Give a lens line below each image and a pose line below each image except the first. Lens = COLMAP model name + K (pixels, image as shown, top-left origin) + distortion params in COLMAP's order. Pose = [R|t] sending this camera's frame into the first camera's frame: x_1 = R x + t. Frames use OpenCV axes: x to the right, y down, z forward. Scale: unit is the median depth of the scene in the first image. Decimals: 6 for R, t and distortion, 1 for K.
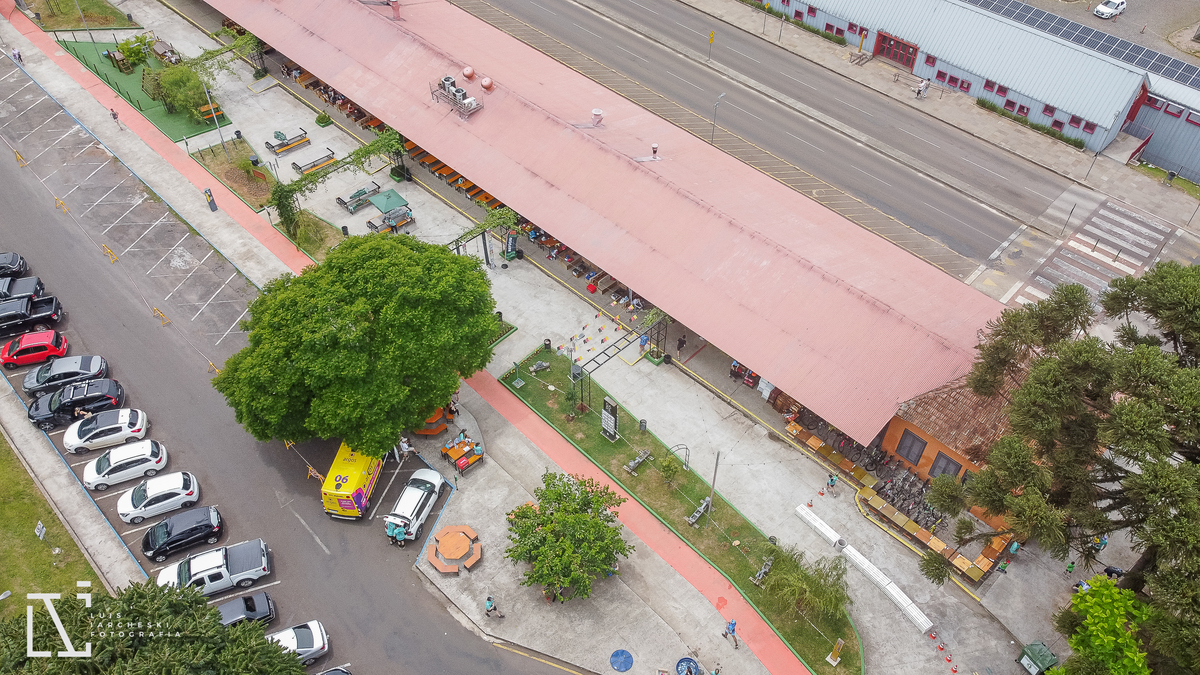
lens RADIAL K [[914.1, 0, 596.3], [0, 914.1, 341.0], [0, 0, 1]] dist [0.003137, -0.004701]
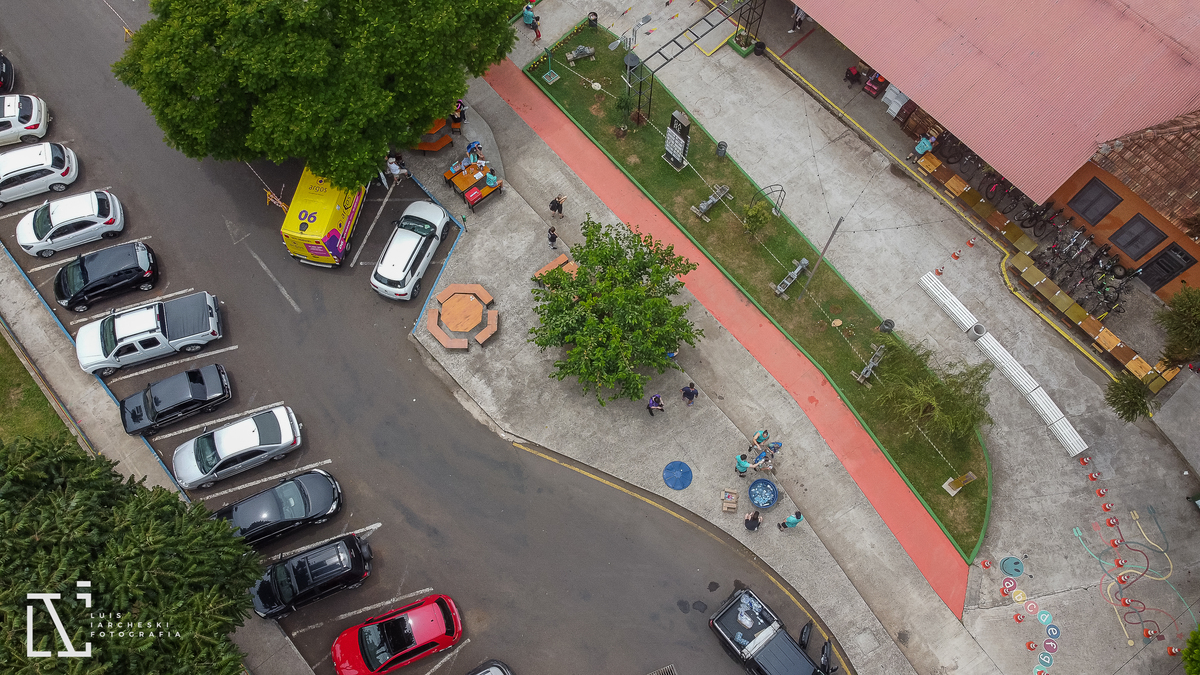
lens RADIAL K [[914.1, 0, 596.3], [0, 914.1, 341.0], [0, 0, 1]] dist [0.003137, -0.004701]
pose [[0.998586, 0.049390, -0.019664, -0.027159], [-0.038079, 0.922674, 0.383696, -0.043506], [0.037094, -0.382405, 0.923250, 0.277750]]
